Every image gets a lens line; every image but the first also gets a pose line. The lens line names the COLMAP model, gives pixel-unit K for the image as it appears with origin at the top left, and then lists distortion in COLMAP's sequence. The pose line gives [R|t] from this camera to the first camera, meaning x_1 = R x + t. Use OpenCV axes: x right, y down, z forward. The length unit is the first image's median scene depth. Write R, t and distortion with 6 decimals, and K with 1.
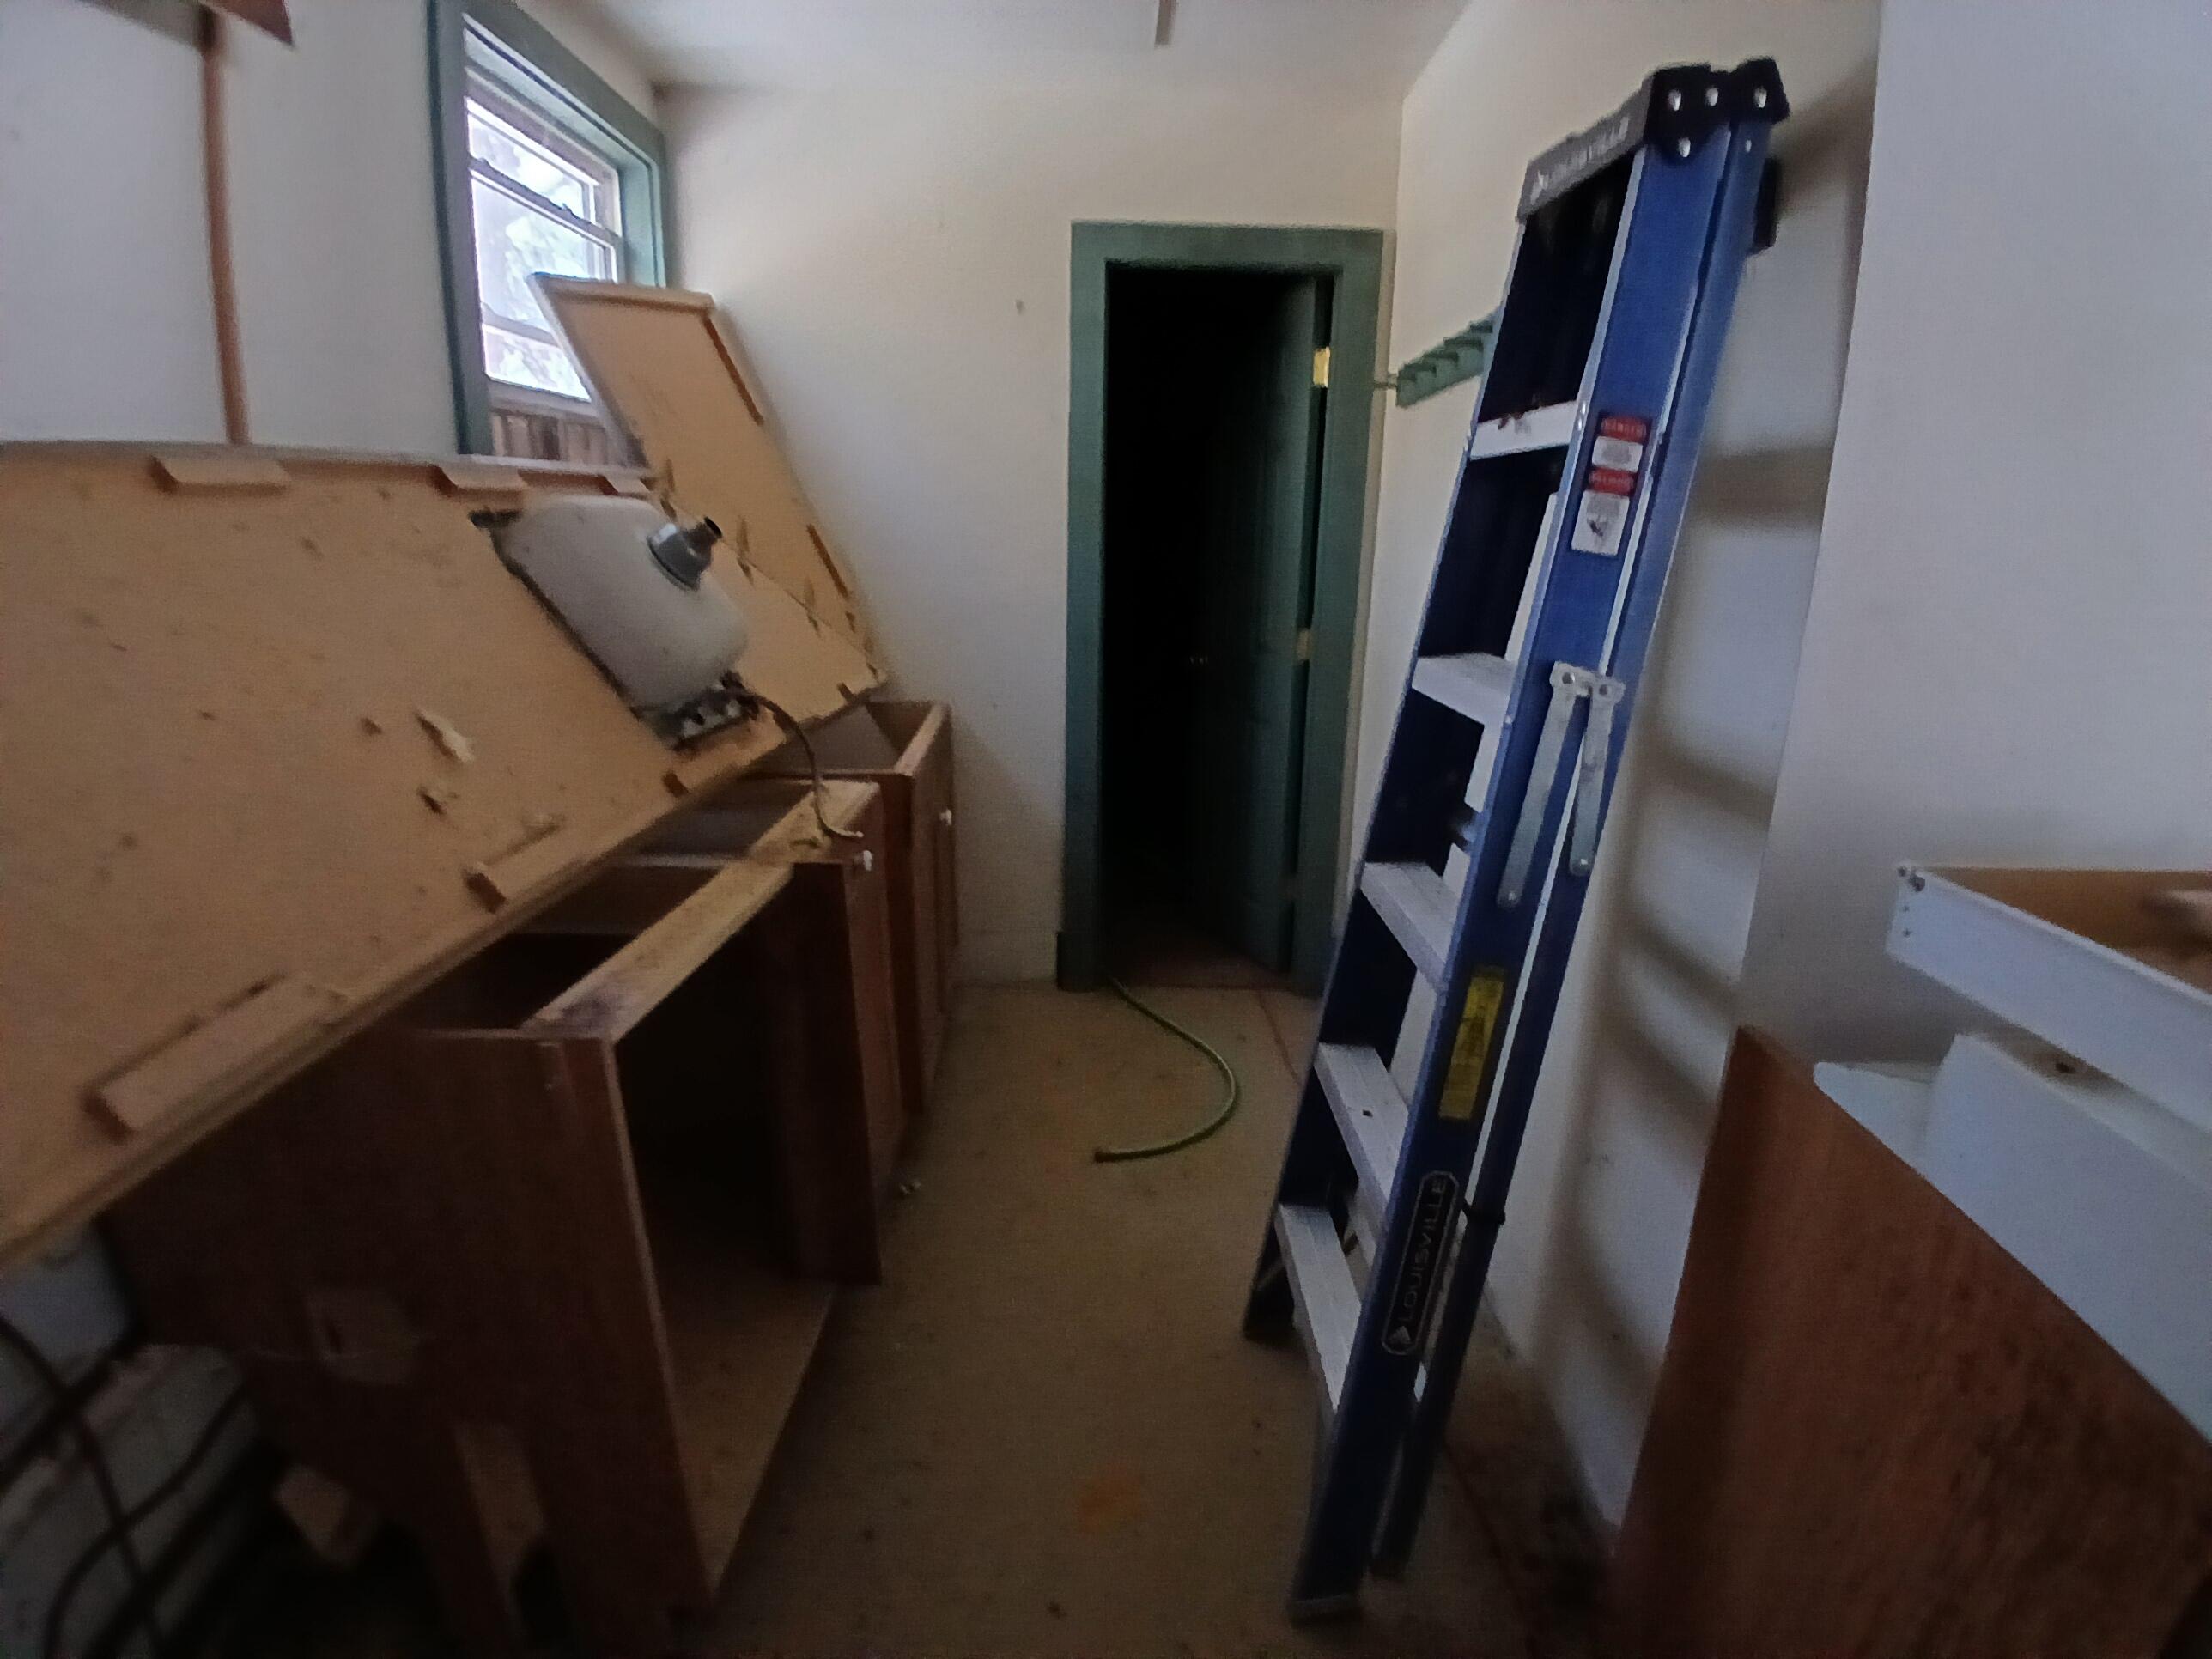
lens RADIAL K [[1078.8, 0, 1106.0], [0, 1078.8, 829.5], [0, 0, 1]] dist [-0.001325, -0.037326]
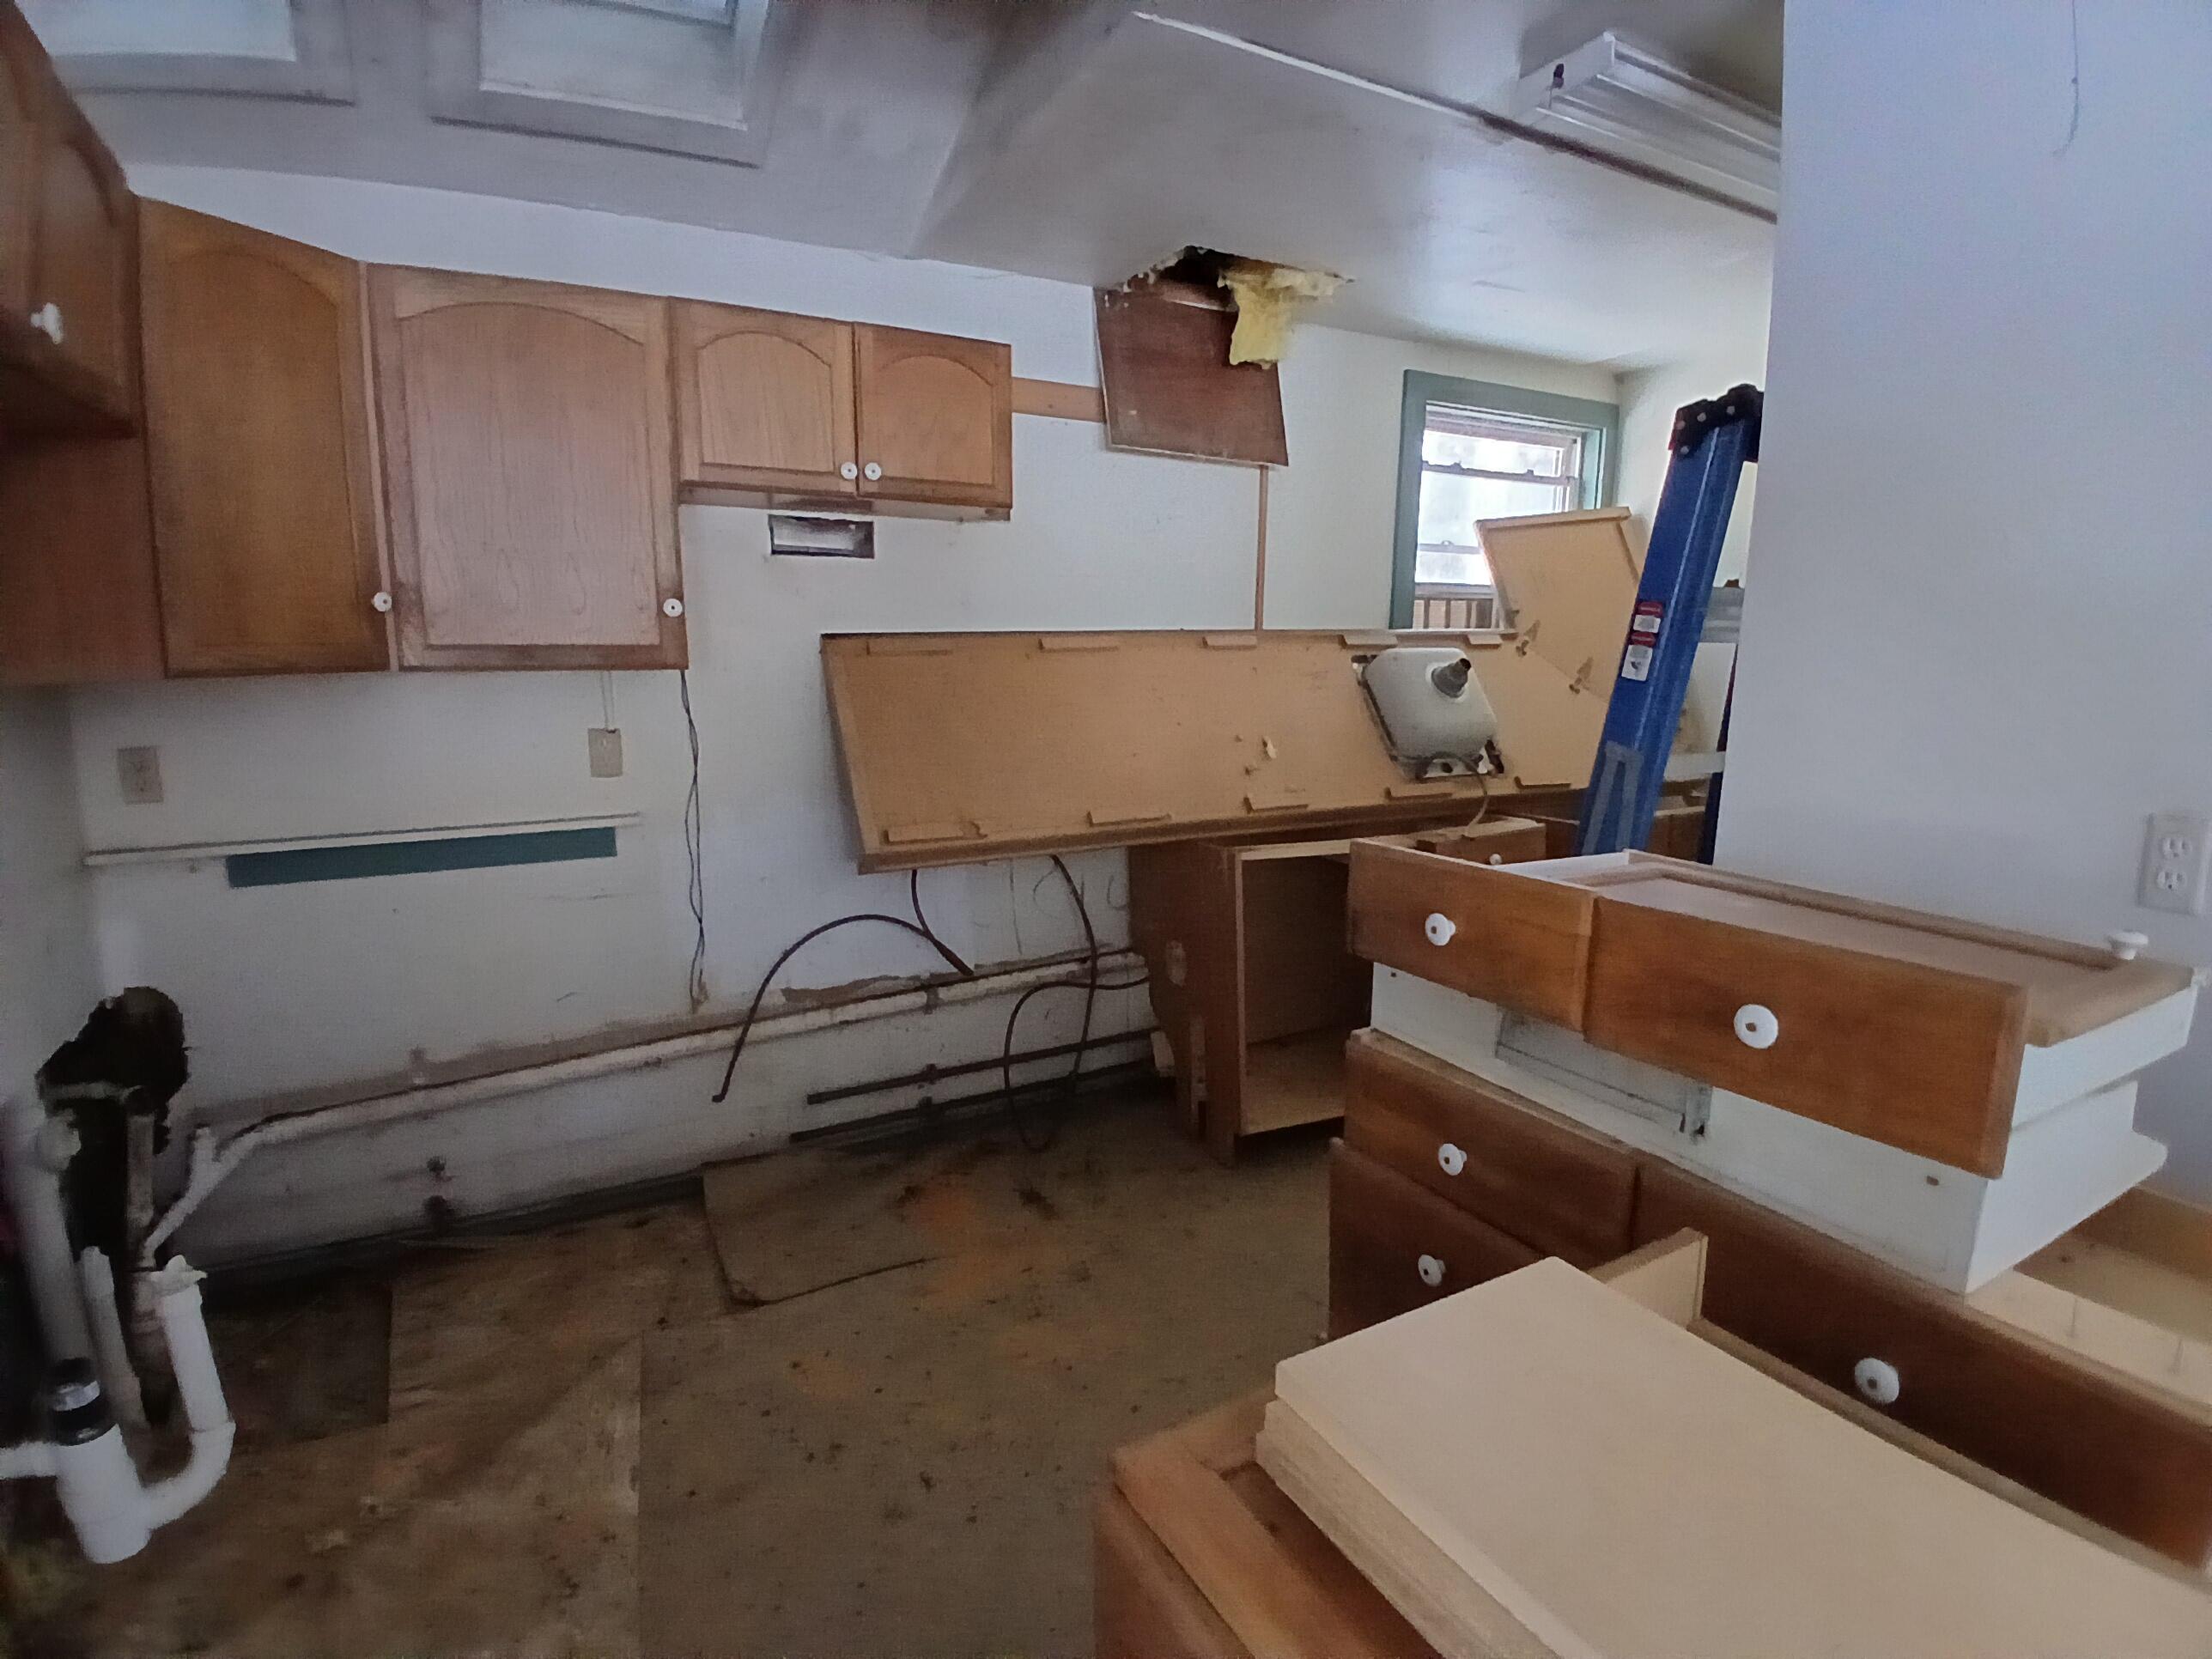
lens RADIAL K [[1109.1, 0, 1116.8], [0, 1109.1, 844.1], [0, 0, 1]] dist [0.000865, -0.042932]
pose [[0.458435, 0.144810, -0.876851, 1.636722], [-0.243481, 0.969351, 0.032790, 0.143759], [0.854725, 0.198464, 0.479643, -0.510232]]
